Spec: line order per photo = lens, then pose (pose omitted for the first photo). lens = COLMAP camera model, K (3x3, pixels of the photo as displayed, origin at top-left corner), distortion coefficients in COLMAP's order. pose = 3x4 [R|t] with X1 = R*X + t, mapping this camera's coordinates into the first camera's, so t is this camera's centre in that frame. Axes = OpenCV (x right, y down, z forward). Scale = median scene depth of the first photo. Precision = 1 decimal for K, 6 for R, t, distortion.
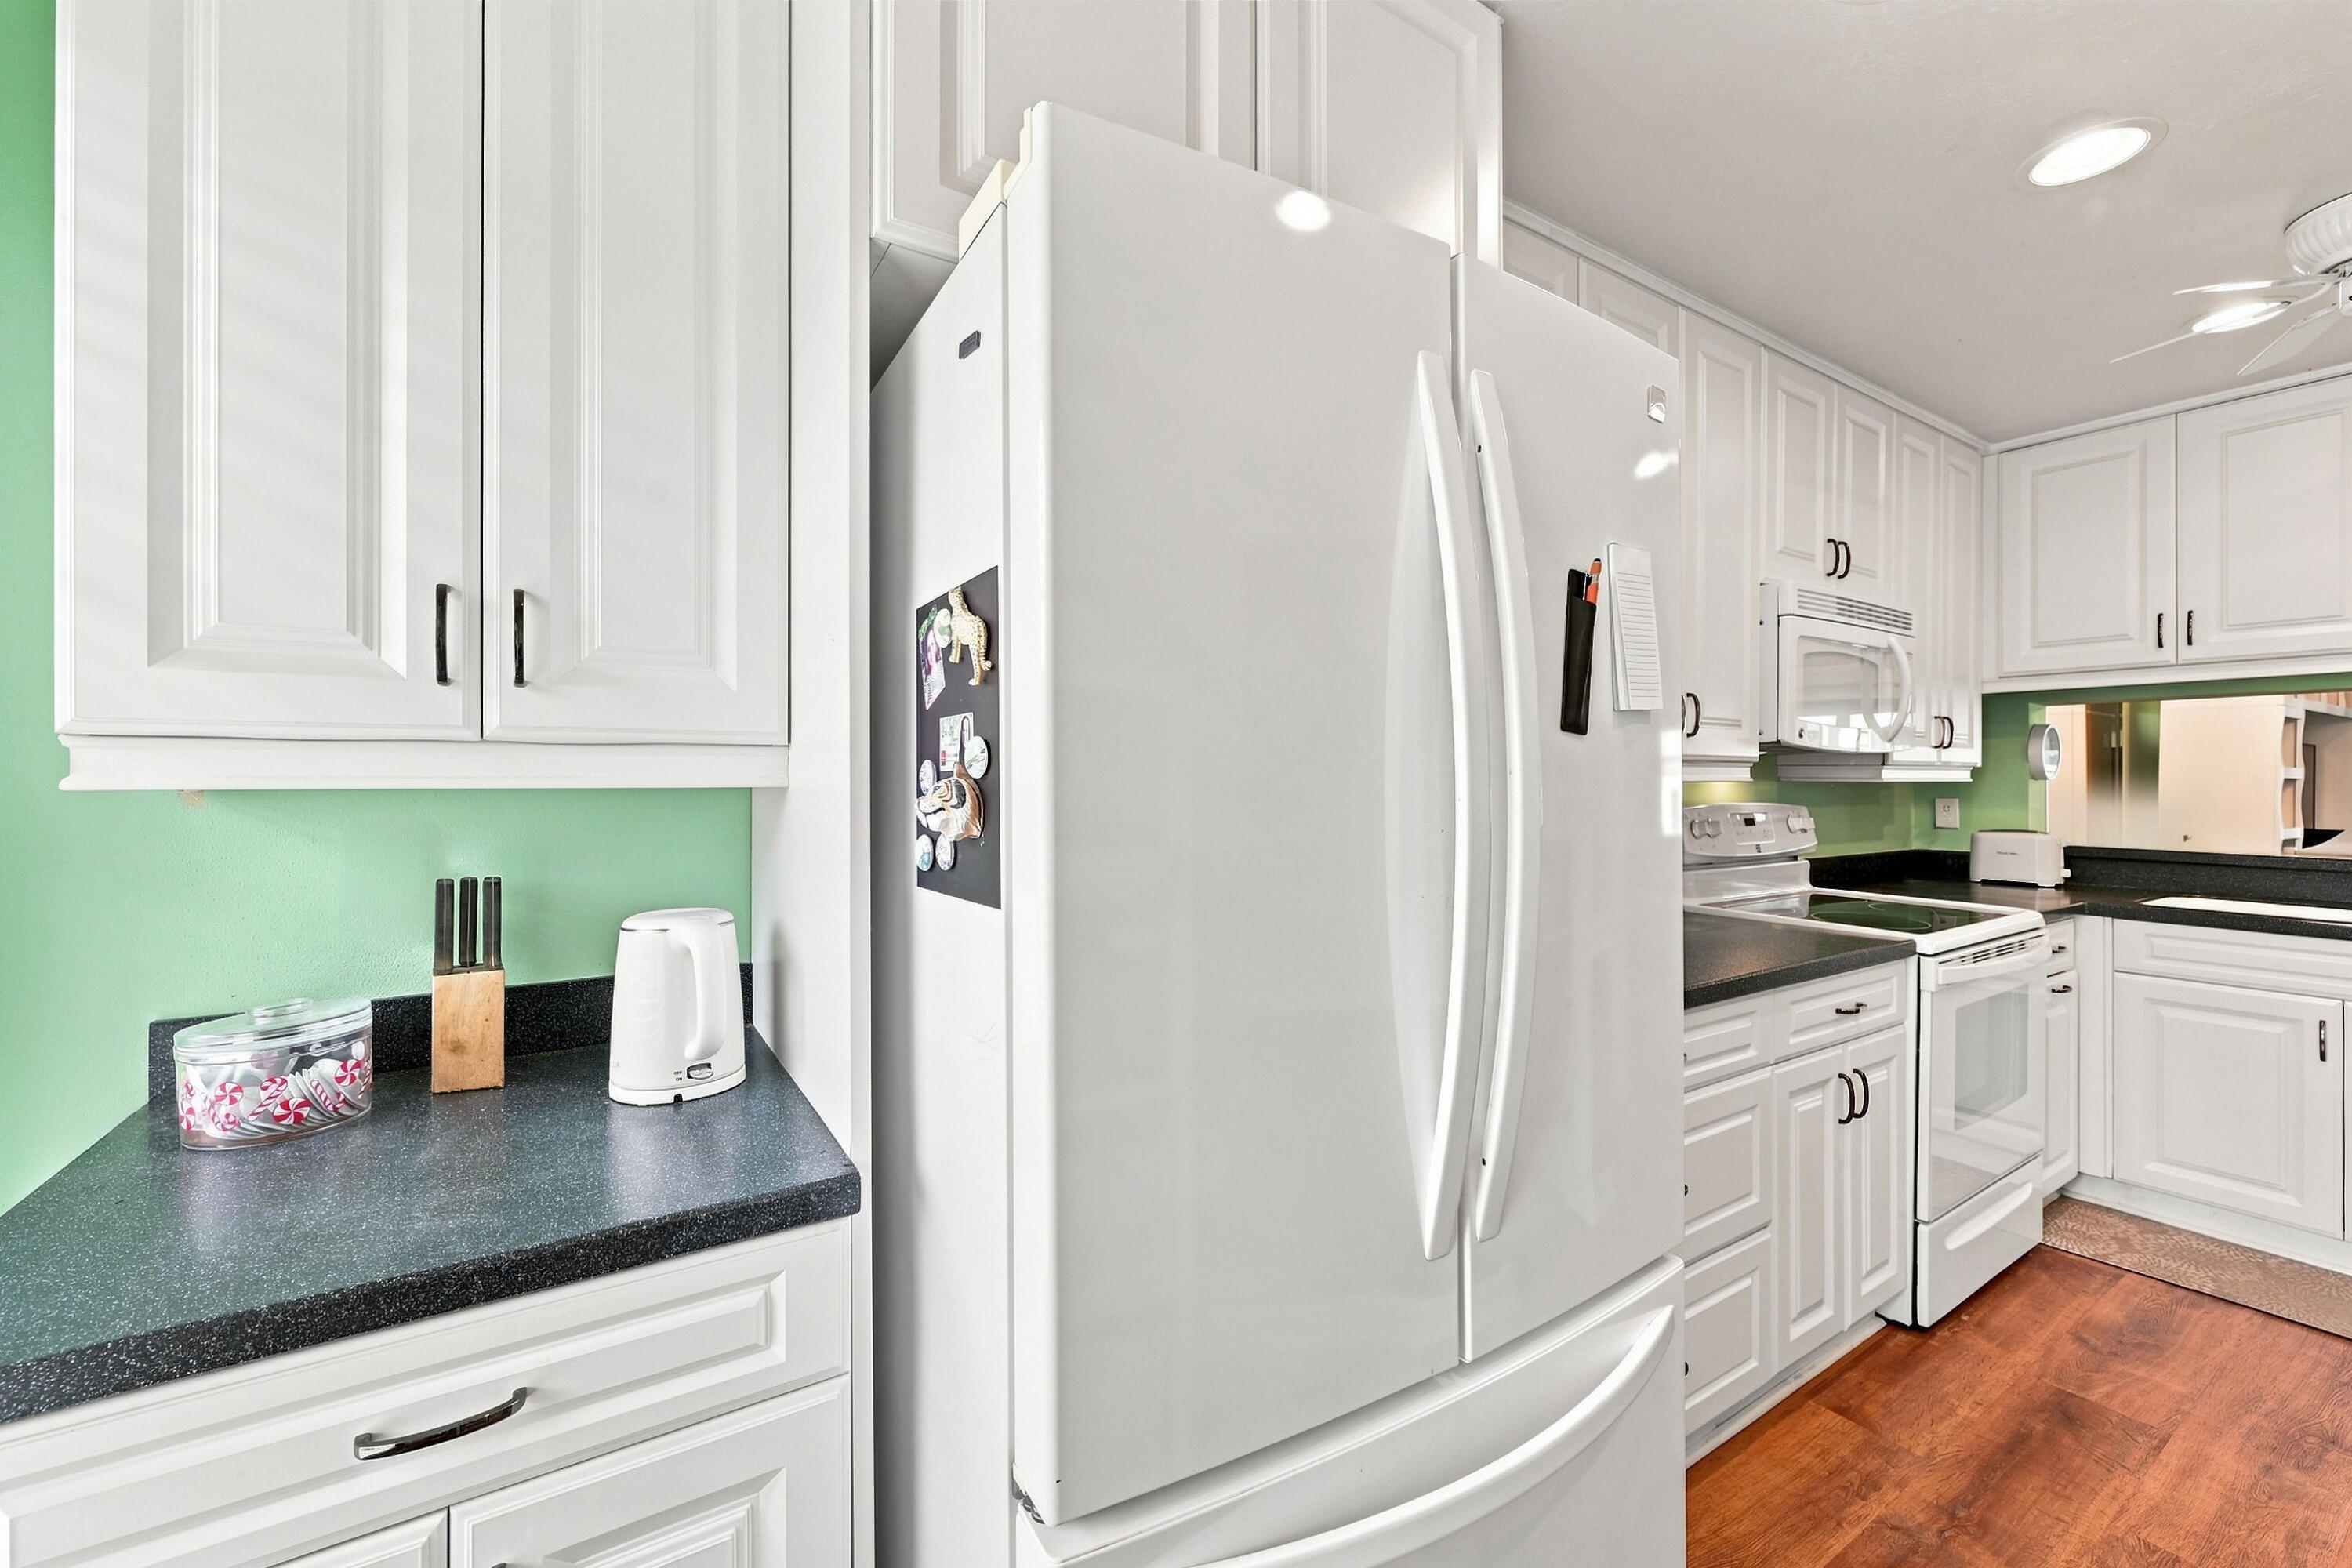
lens RADIAL K [[934.5, 0, 1179.7], [0, 934.5, 773.0], [0, 0, 1]] dist [-0.000382, 0.000197]
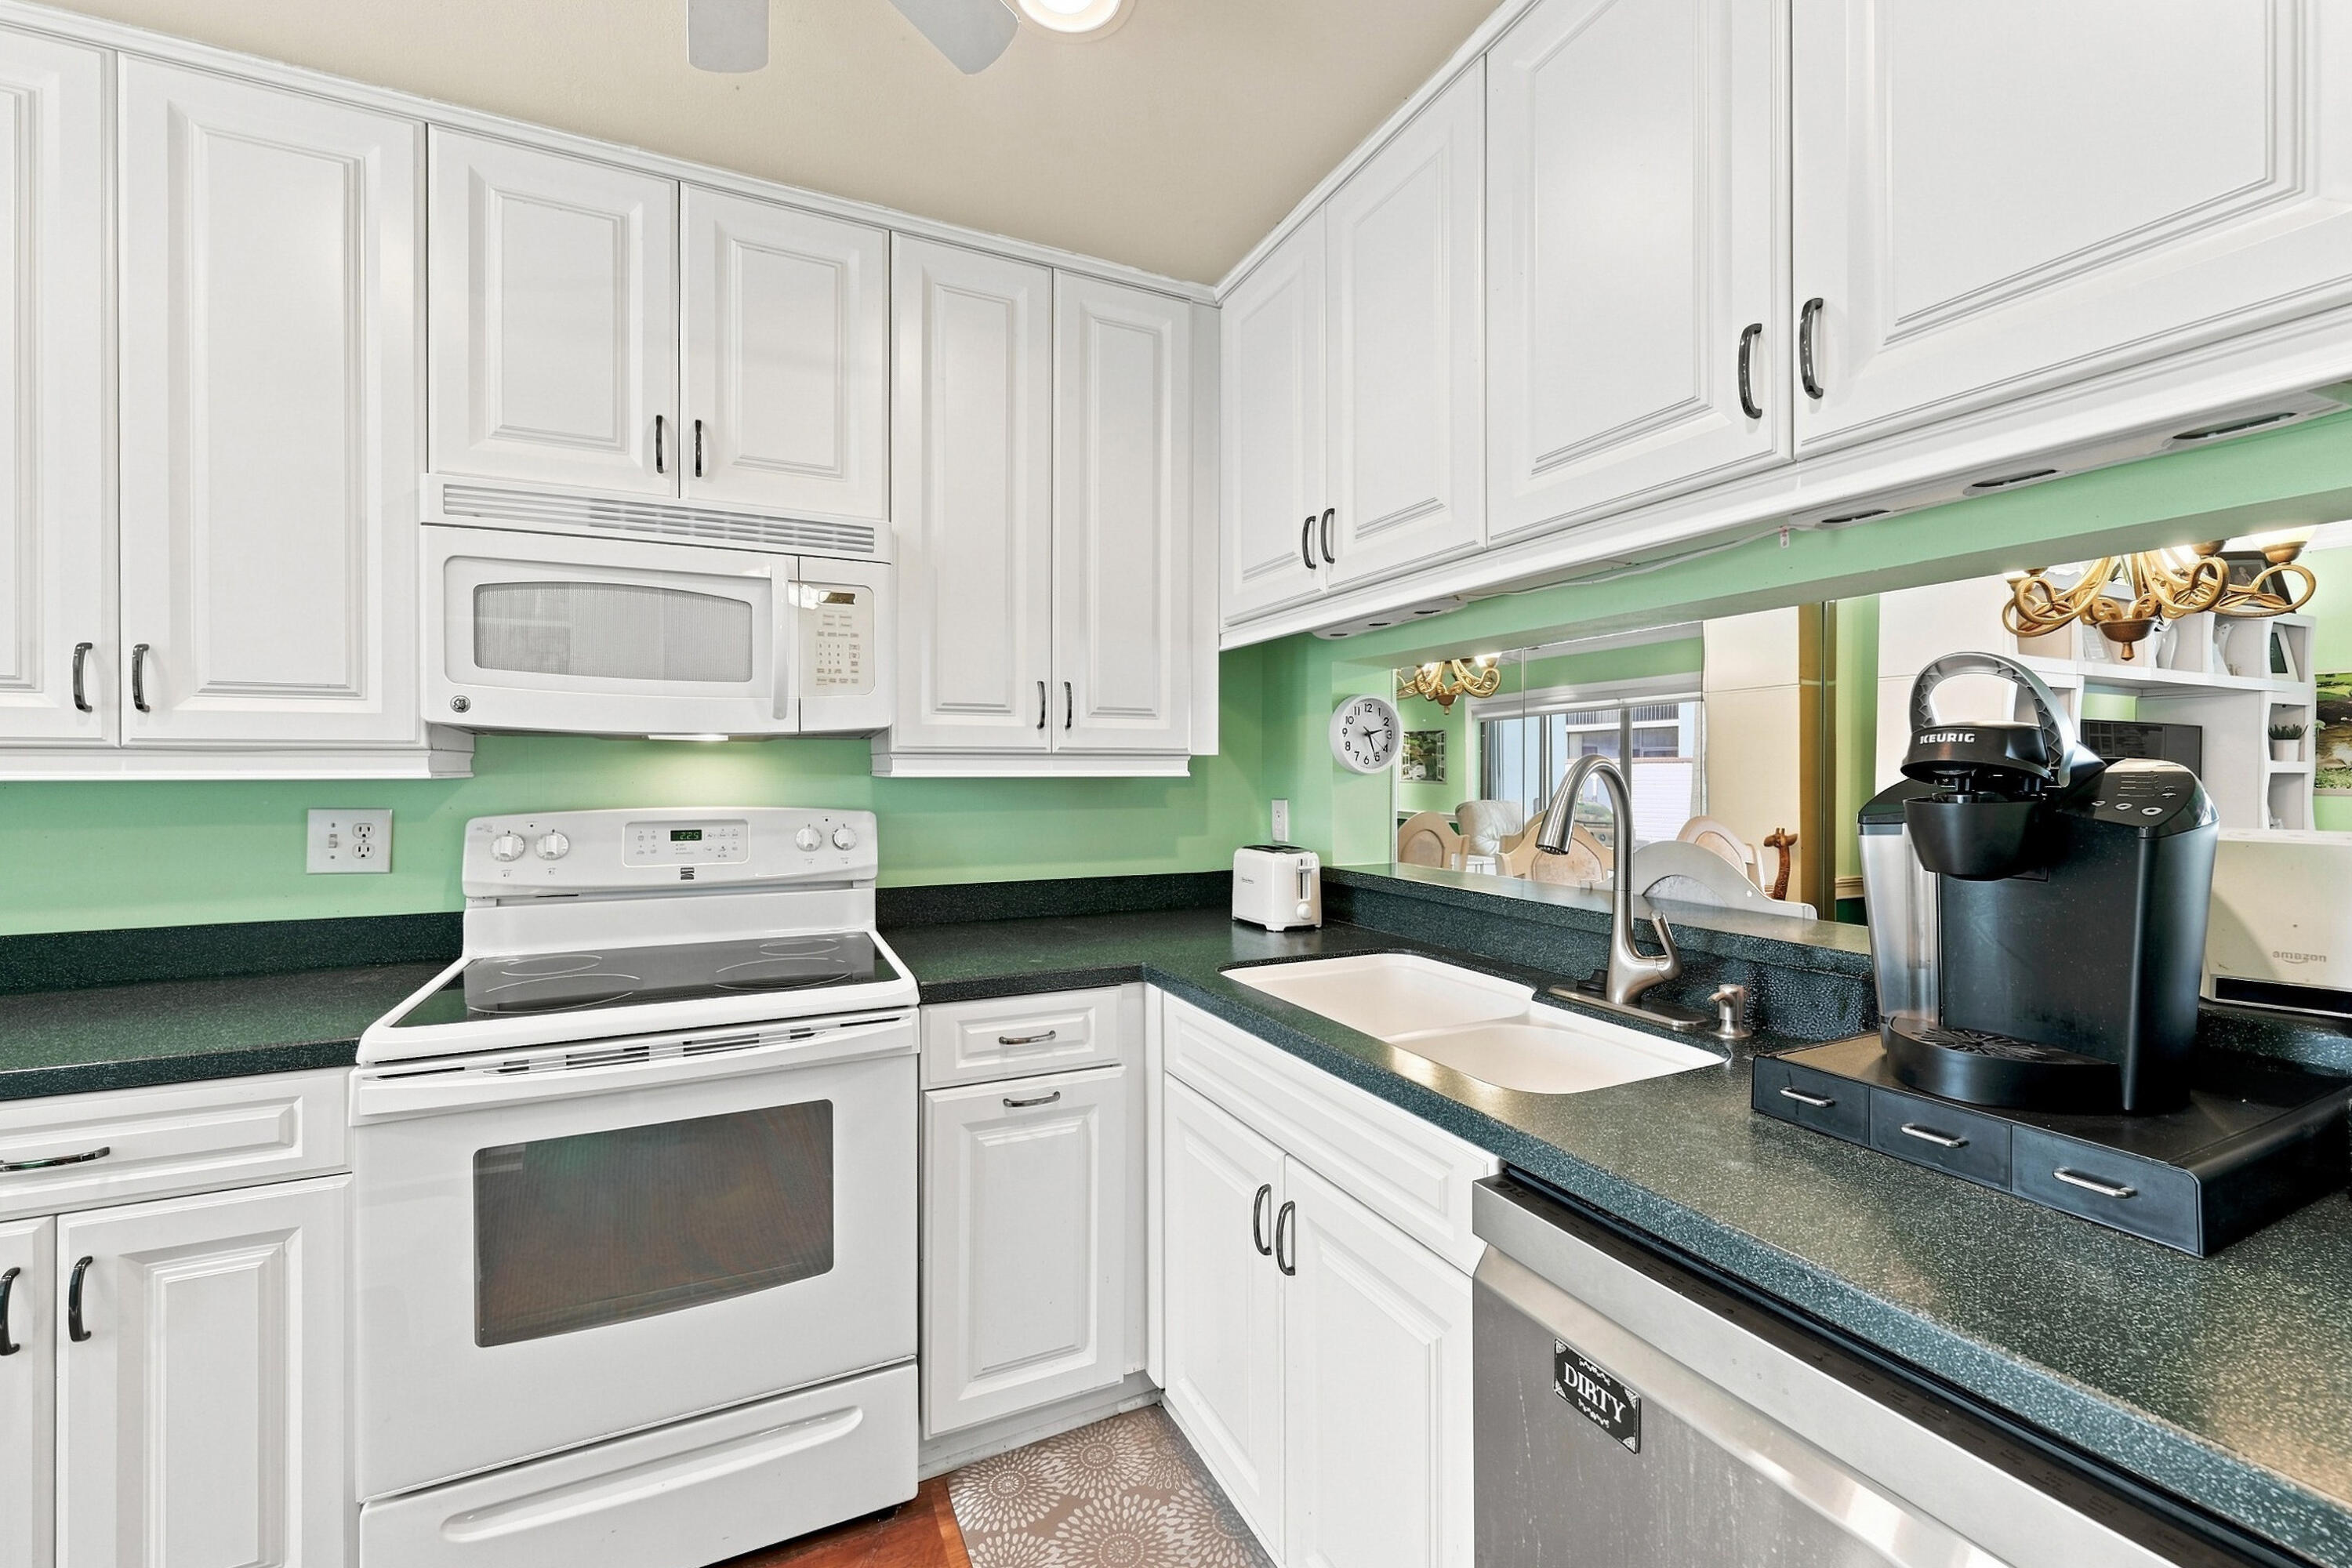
lens RADIAL K [[934.5, 0, 1189.6], [0, 934.5, 767.0], [0, 0, 1]] dist [-0.000382, 0.000197]
pose [[0.992378, -0.002073, -0.123211, 1.173552], [0.002232, 0.999997, 0.001147, 0.000722], [0.123208, -0.001413, 0.992380, 0.386187]]
